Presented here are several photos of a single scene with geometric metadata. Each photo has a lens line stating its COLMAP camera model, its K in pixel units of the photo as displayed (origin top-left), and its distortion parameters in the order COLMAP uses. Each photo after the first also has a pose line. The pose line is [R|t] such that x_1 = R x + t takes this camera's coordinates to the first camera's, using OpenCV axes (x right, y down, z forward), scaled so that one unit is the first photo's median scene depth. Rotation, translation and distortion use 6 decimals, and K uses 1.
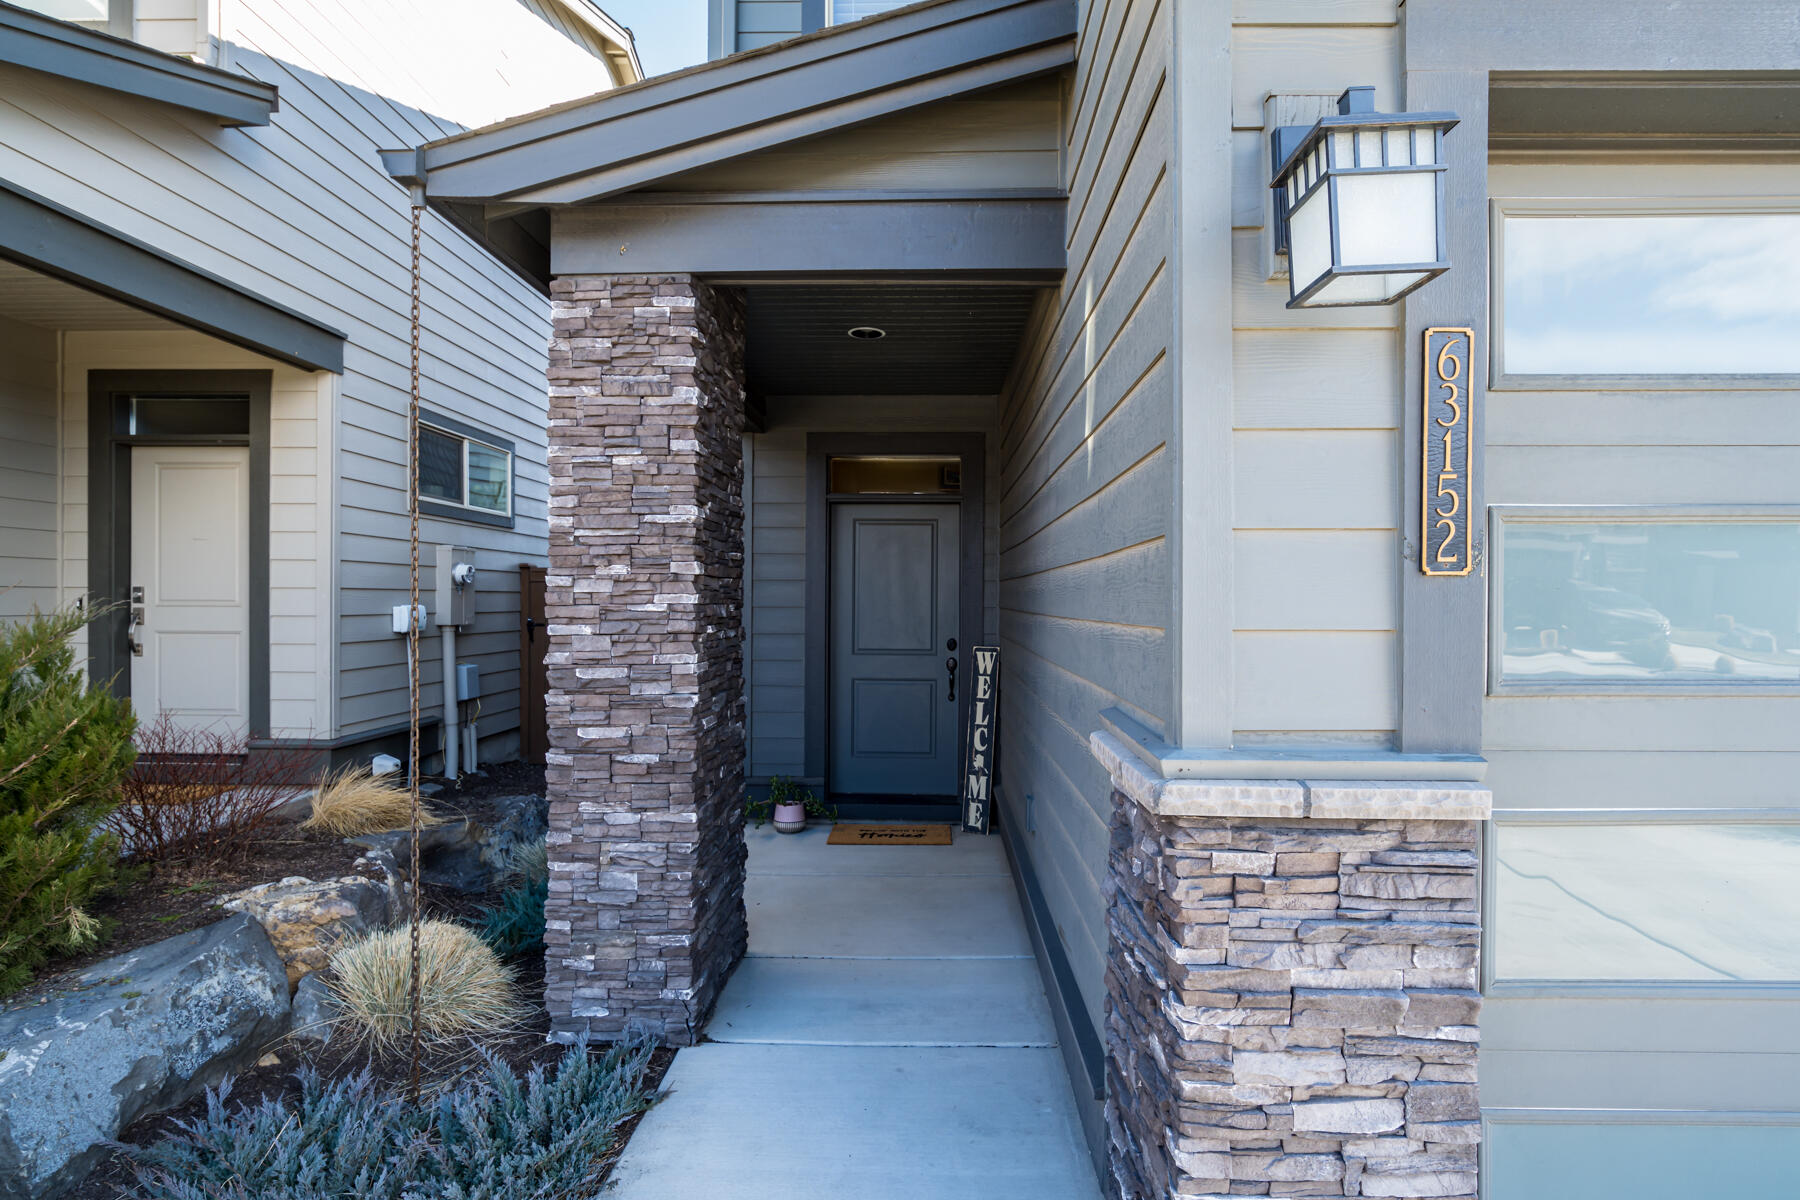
lens RADIAL K [[905.4, 0, 940.8], [0, 905.4, 599.6], [0, 0, 1]] dist [-0.020185, 0.008746]
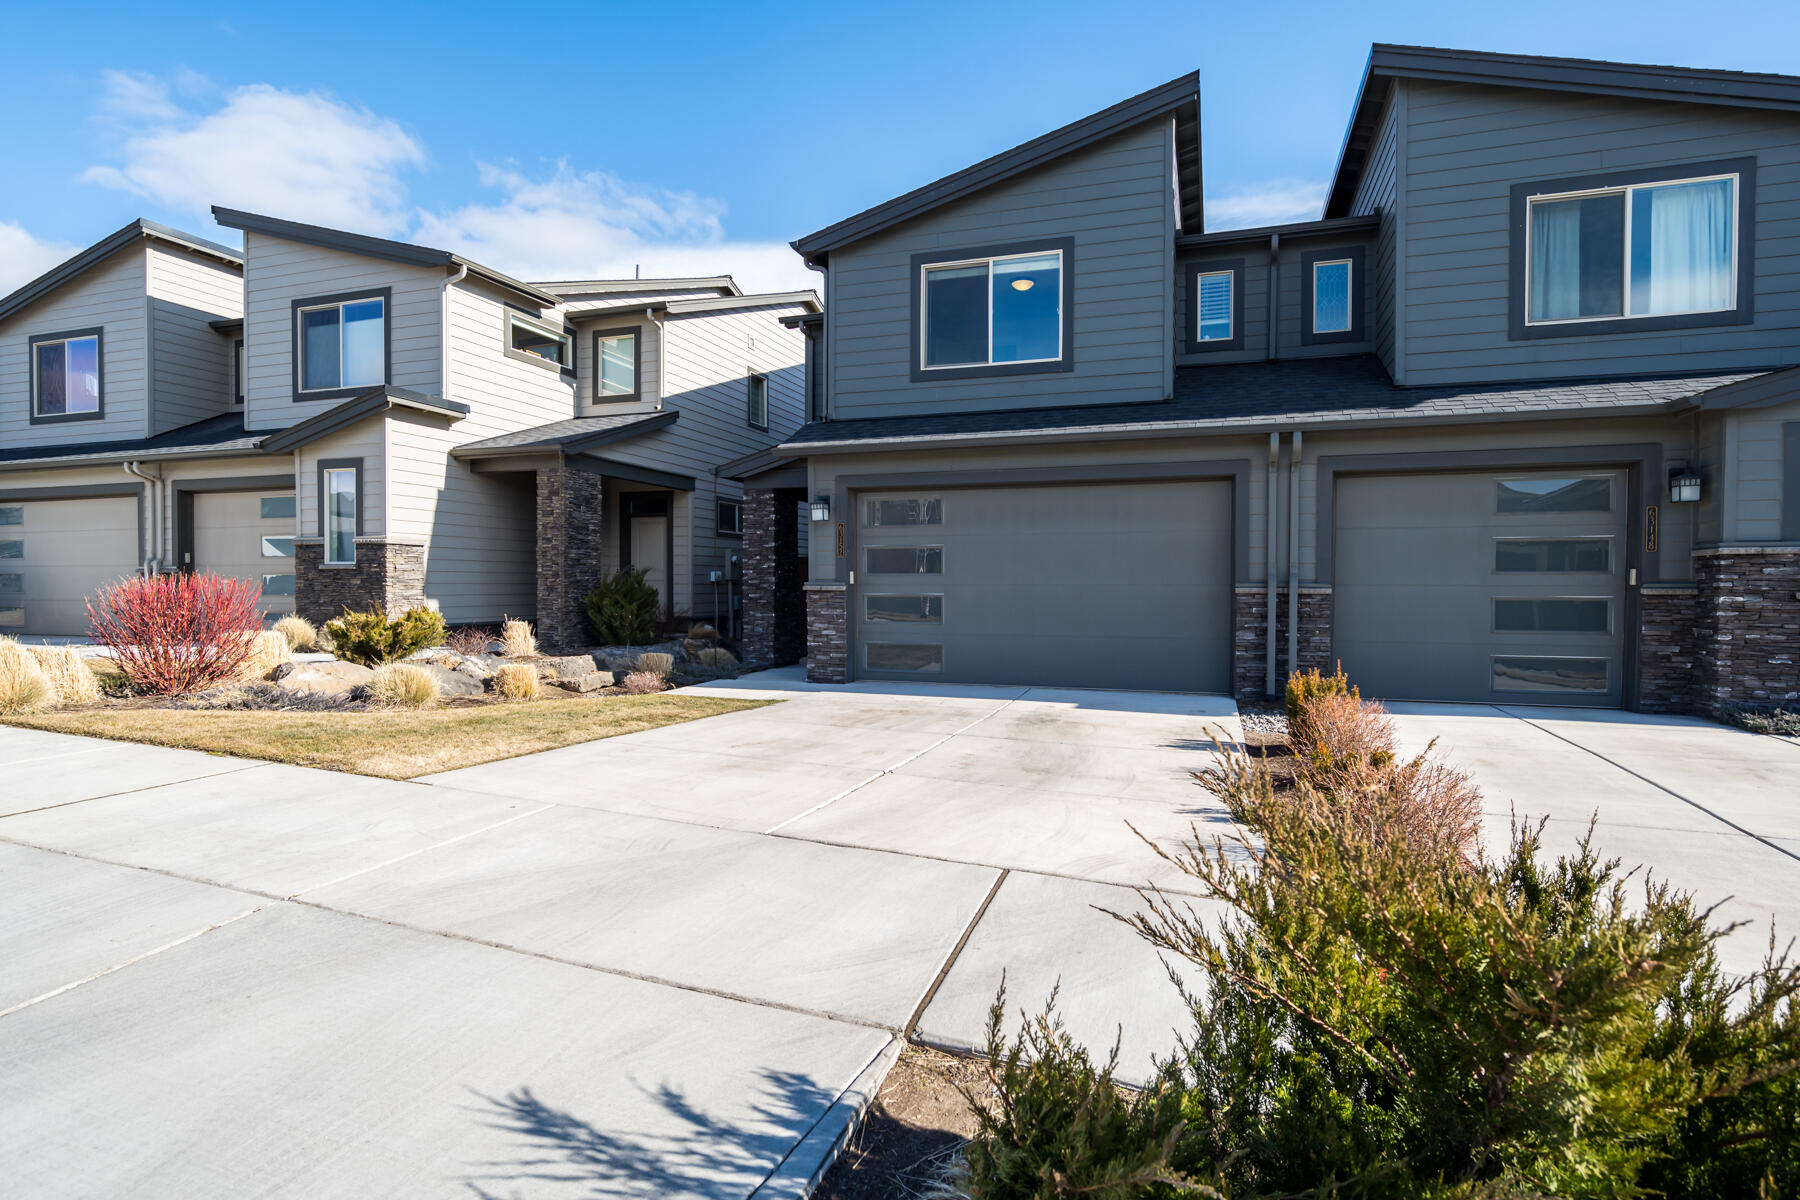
lens RADIAL K [[905.4, 0, 944.2], [0, 905.4, 599.2], [0, 0, 1]] dist [-0.020185, 0.008746]
pose [[0.957952, 0.004236, -0.286898, 0.952857], [-0.000064, 0.999894, 0.014548, 0.055919], [0.286930, -0.013918, 0.957851, -1.584427]]
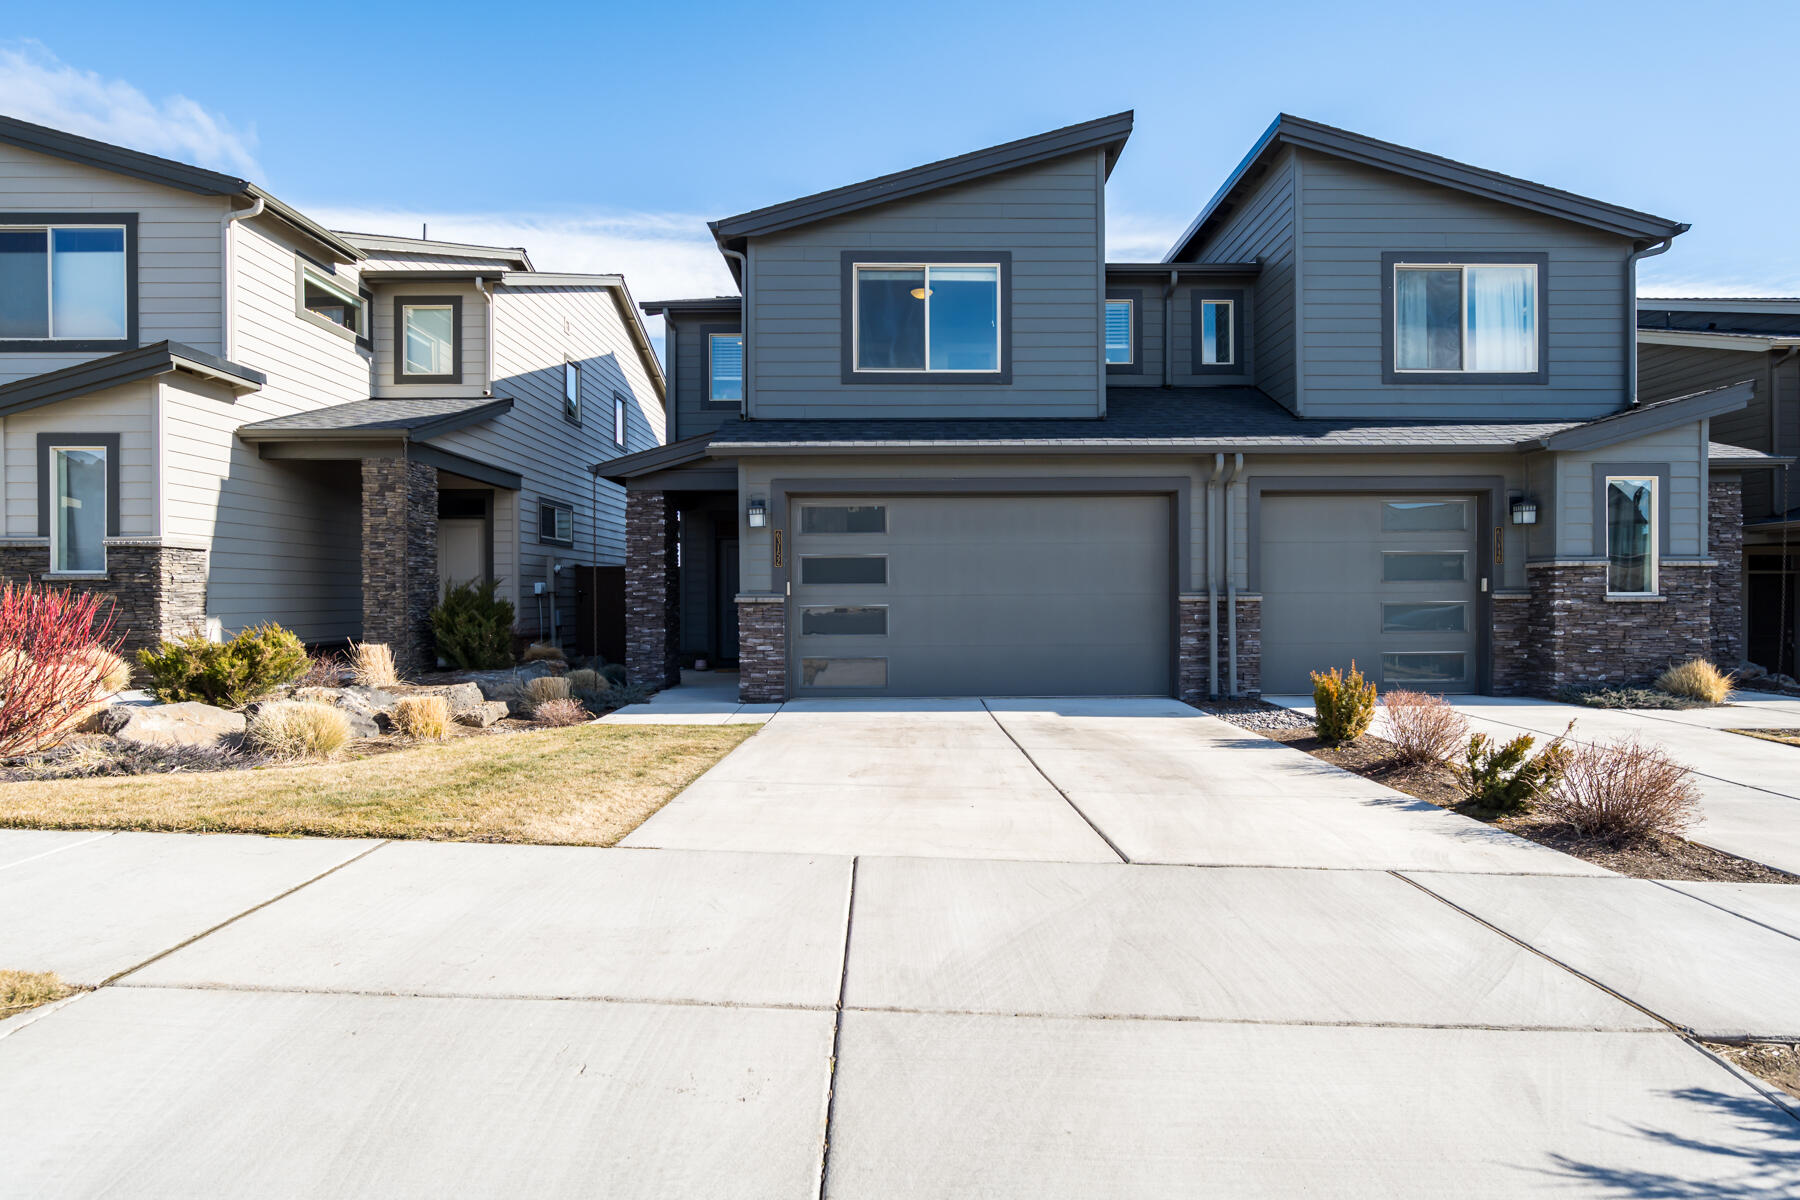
lens RADIAL K [[905.4, 0, 937.9], [0, 905.4, 597.3], [0, 0, 1]] dist [-0.020185, 0.008746]
pose [[0.999225, -0.007340, 0.038678, 0.411116], [0.007273, 0.999972, 0.001866, 0.054258], [-0.038690, -0.001583, 0.999250, -1.602067]]
